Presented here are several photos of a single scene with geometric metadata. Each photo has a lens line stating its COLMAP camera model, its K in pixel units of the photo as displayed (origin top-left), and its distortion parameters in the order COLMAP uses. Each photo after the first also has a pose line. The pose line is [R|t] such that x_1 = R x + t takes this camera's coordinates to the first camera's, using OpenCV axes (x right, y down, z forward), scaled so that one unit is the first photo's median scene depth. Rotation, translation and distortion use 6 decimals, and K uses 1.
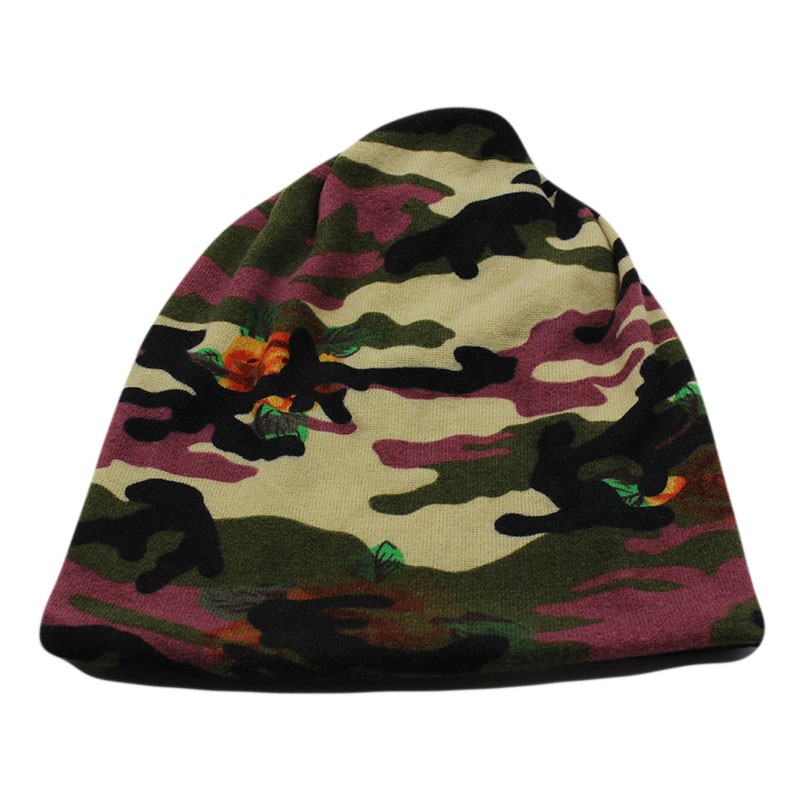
lens RADIAL K [[1927.9, 0, 401.9], [0, 1927.9, 401.9], [0, 0, 1]] dist [-0.071538, 0.000000]
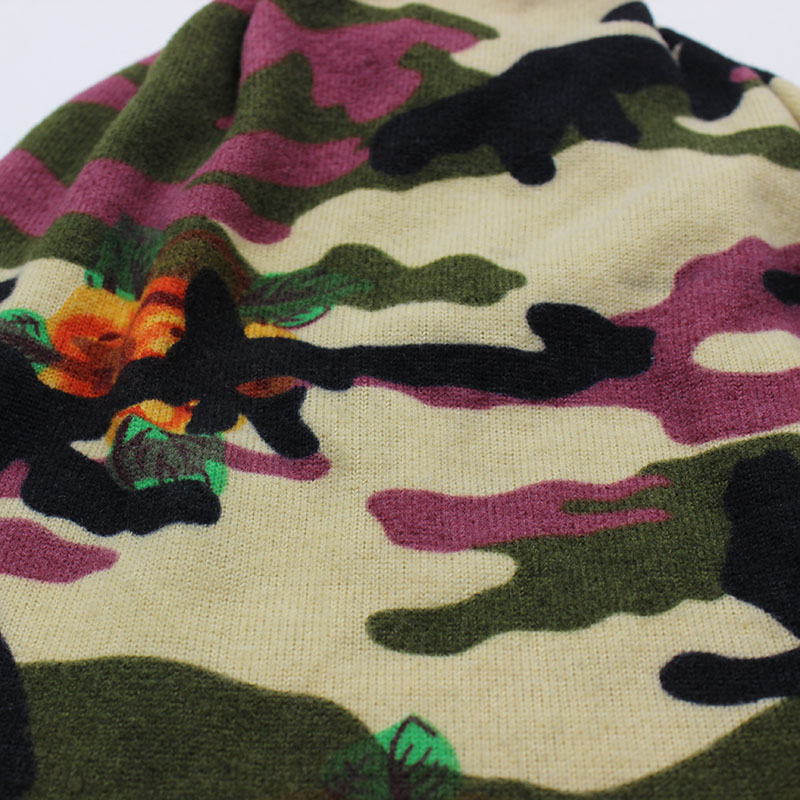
lens RADIAL K [[1927.9, 0, 396.6], [0, 1927.9, 396.3], [0, 0, 1]] dist [-0.071538, 0.000000]
pose [[0.997879, 0.006308, 0.064783, -0.037165], [-0.002578, 0.998343, -0.057491, 0.023033], [-0.065039, 0.057202, 0.996242, 0.519864]]
